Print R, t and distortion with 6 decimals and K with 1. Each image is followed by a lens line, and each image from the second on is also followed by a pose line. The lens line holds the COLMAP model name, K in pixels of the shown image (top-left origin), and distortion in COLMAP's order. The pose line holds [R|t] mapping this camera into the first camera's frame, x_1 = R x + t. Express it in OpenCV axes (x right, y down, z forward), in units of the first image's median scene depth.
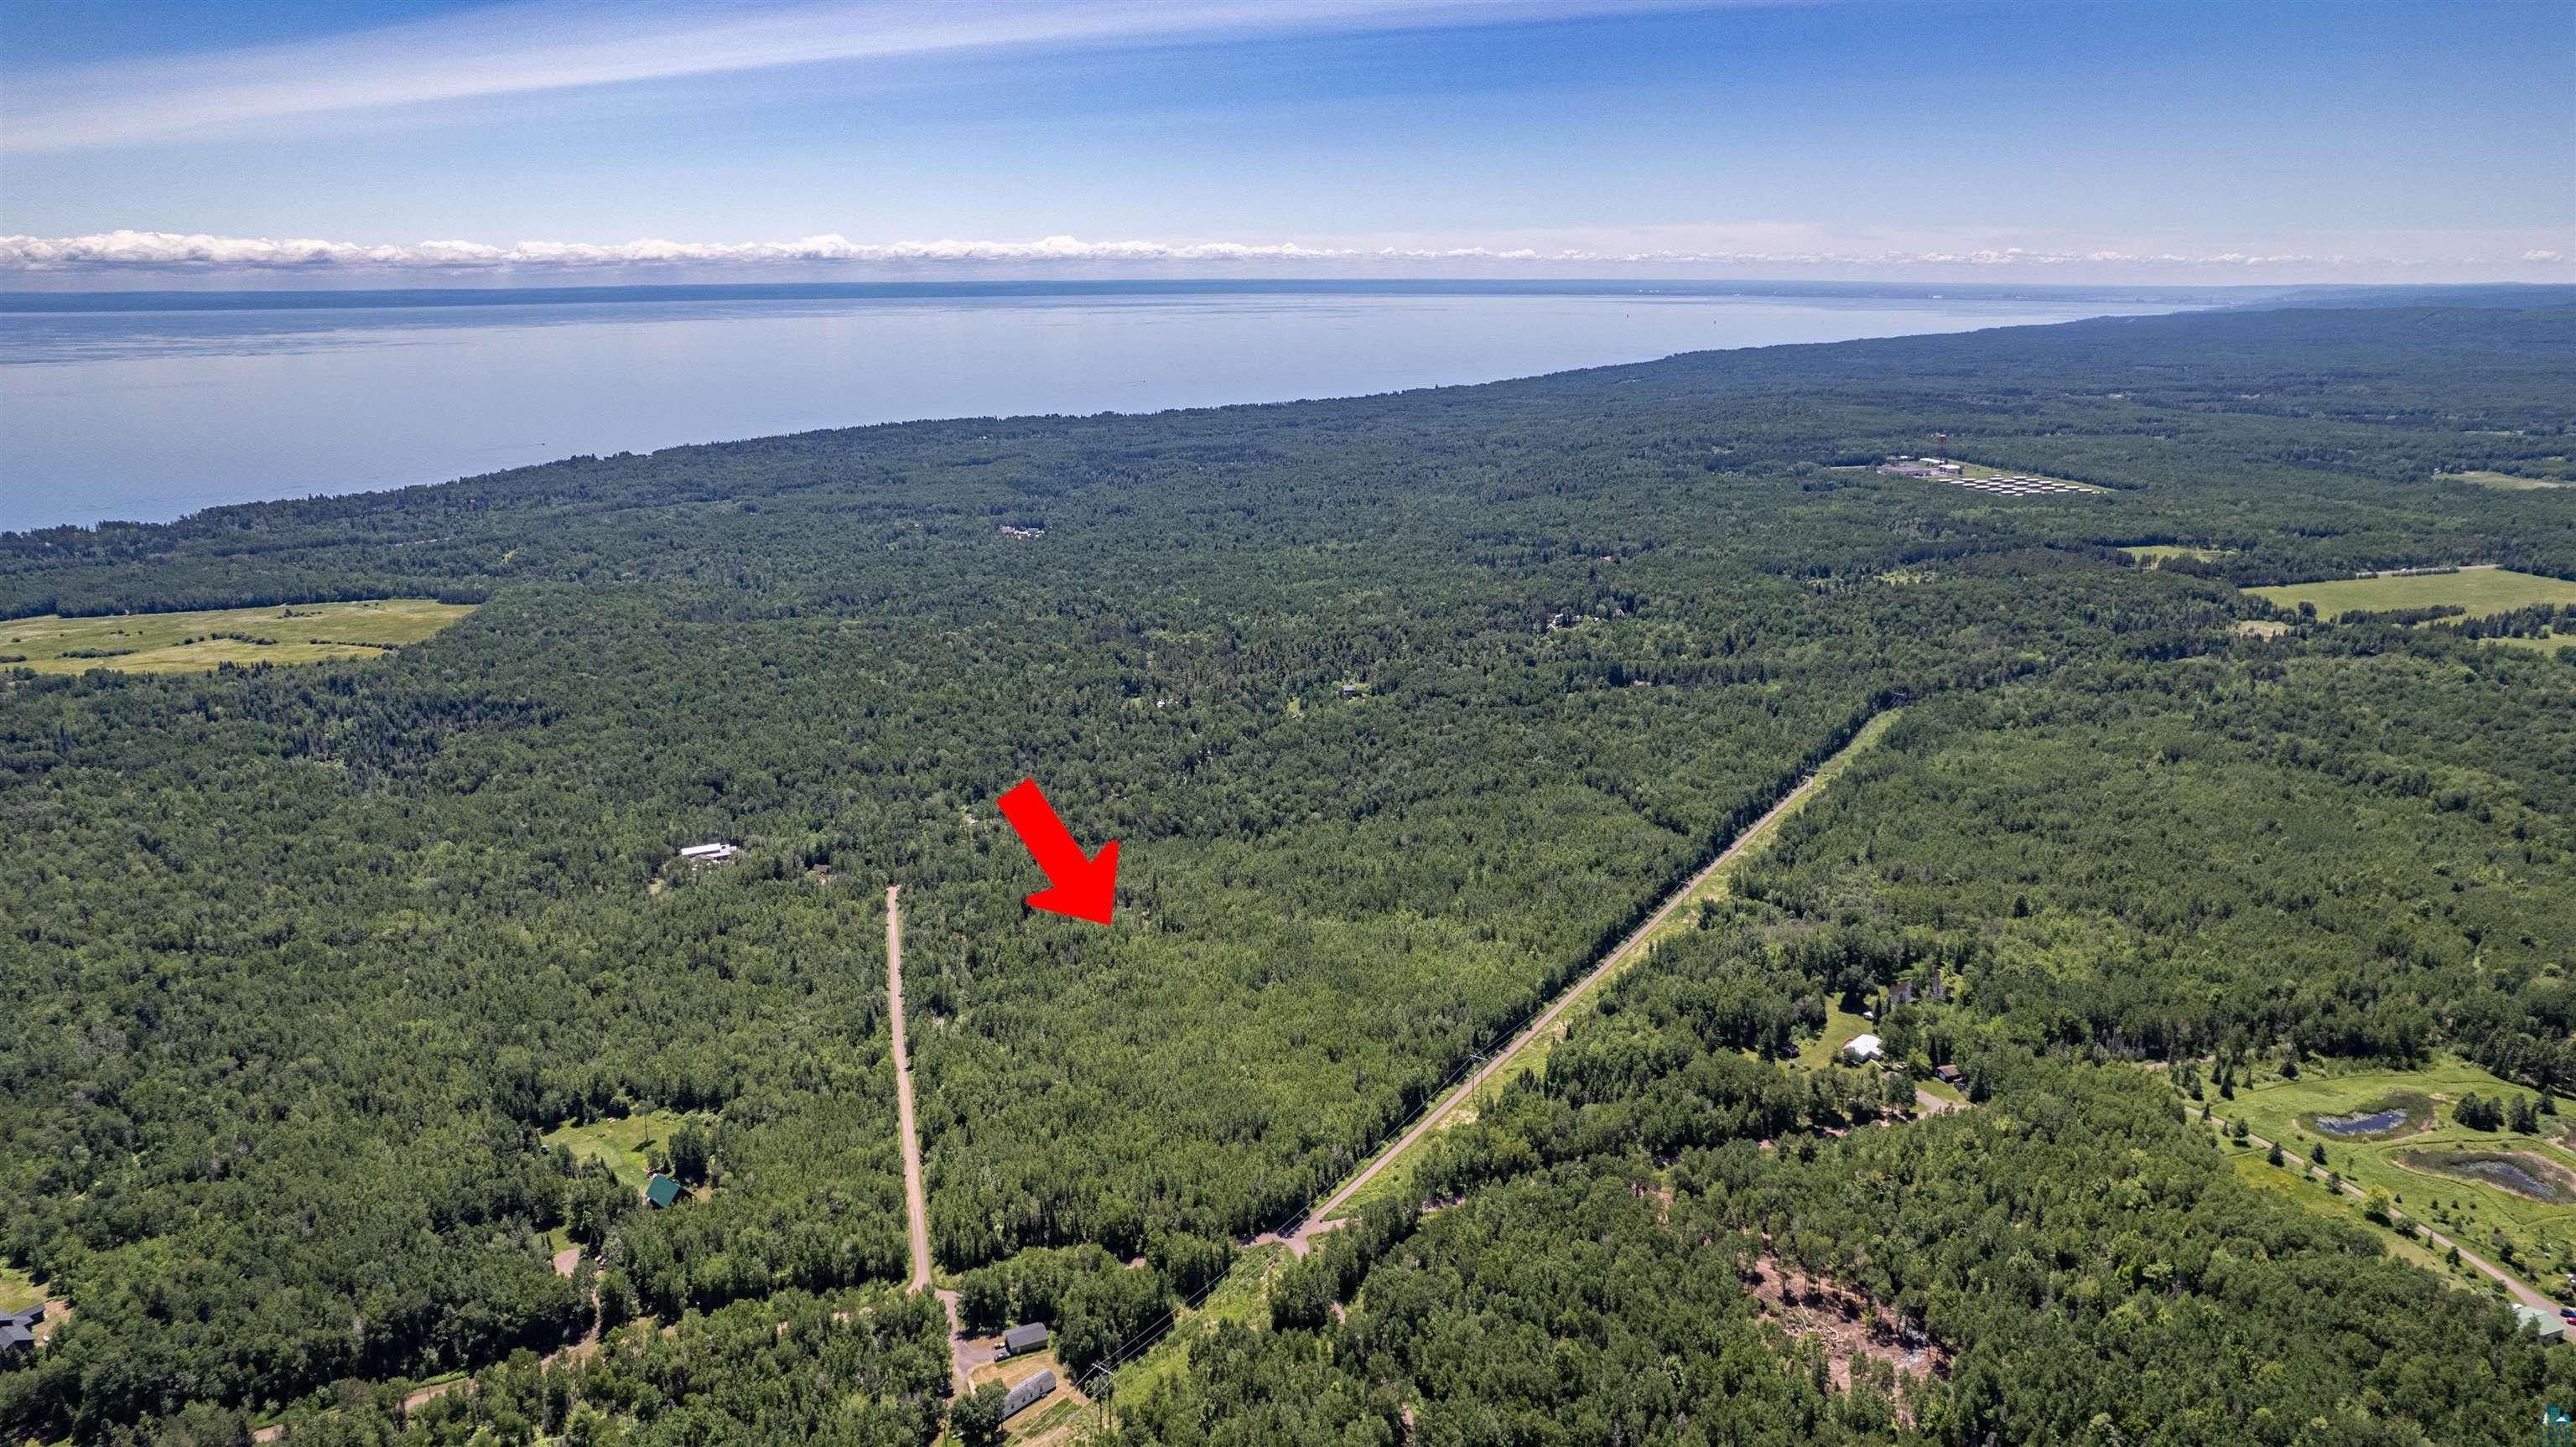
lens RADIAL K [[1628.6, 0, 1288.0], [0, 1628.6, 723.5], [0, 0, 1]] dist [-0.069142, 0.060732]
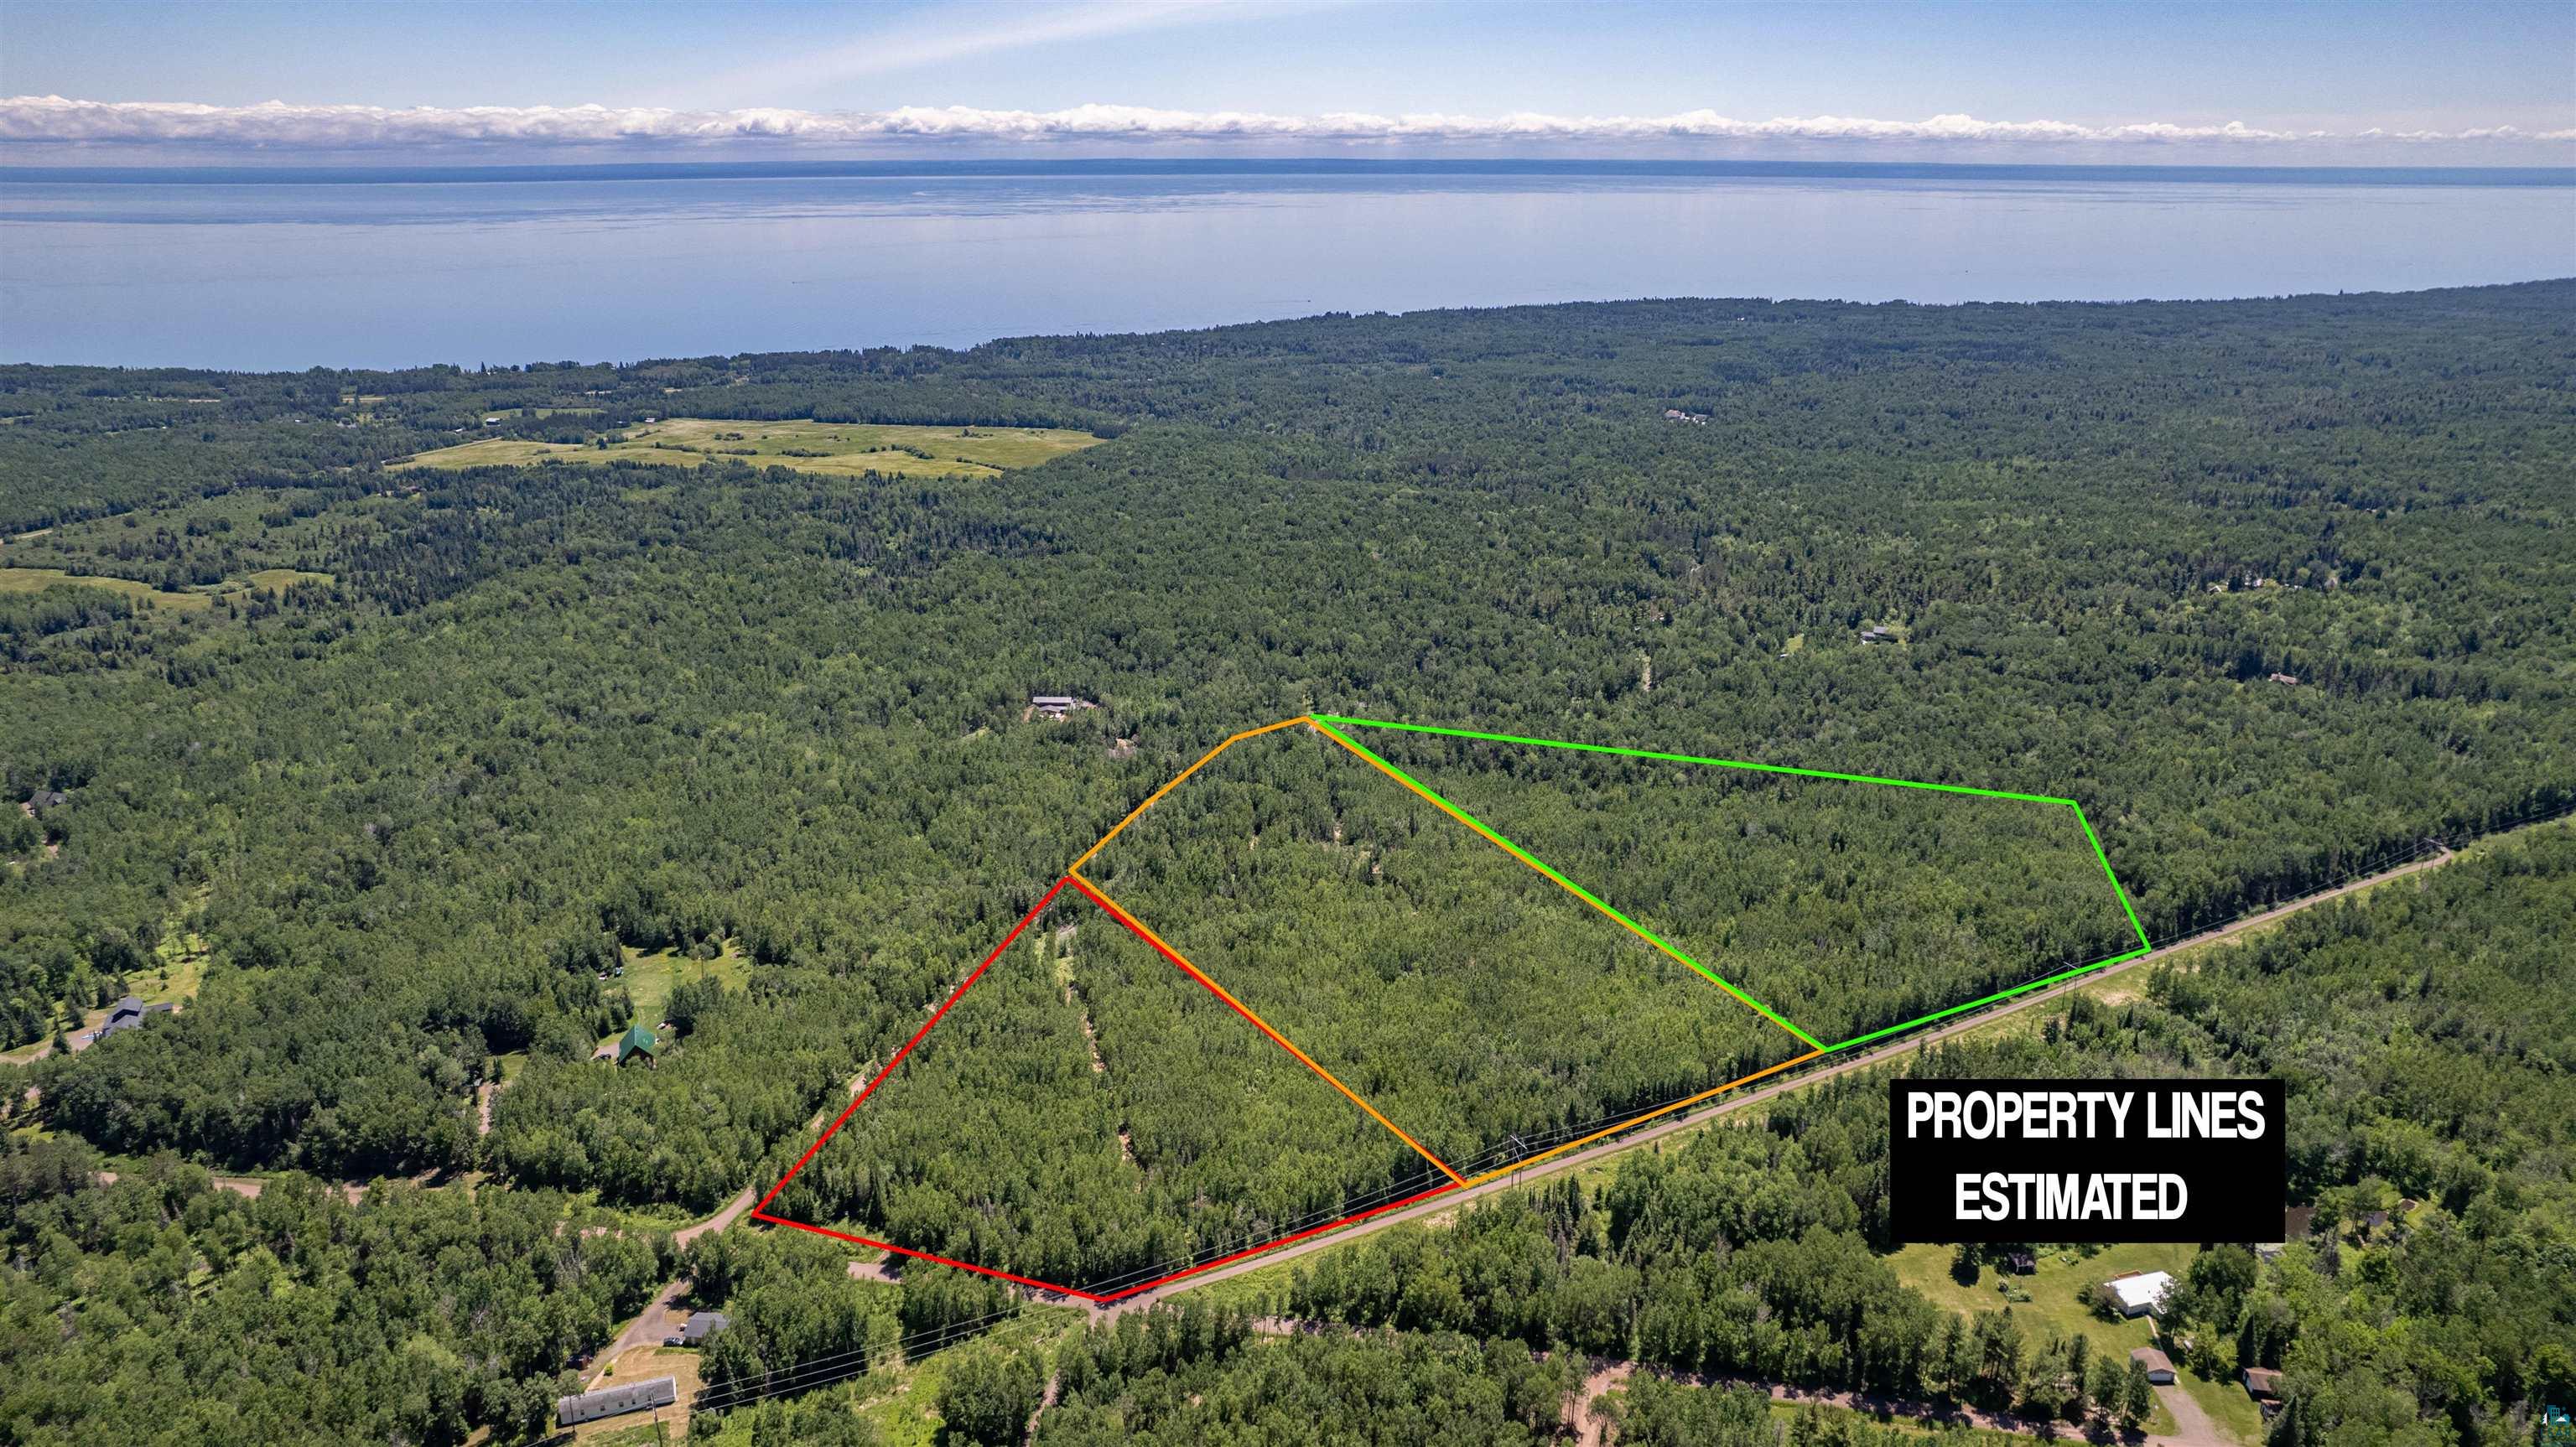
lens RADIAL K [[1628.6, 0, 1288.0], [0, 1628.6, 723.5], [0, 0, 1]] dist [-0.069142, 0.060732]
pose [[0.876701, 0.162692, -0.452687, 0.121484], [-0.130602, 0.986225, 0.101510, -0.015397], [0.462966, -0.029872, 0.885872, 0.115820]]
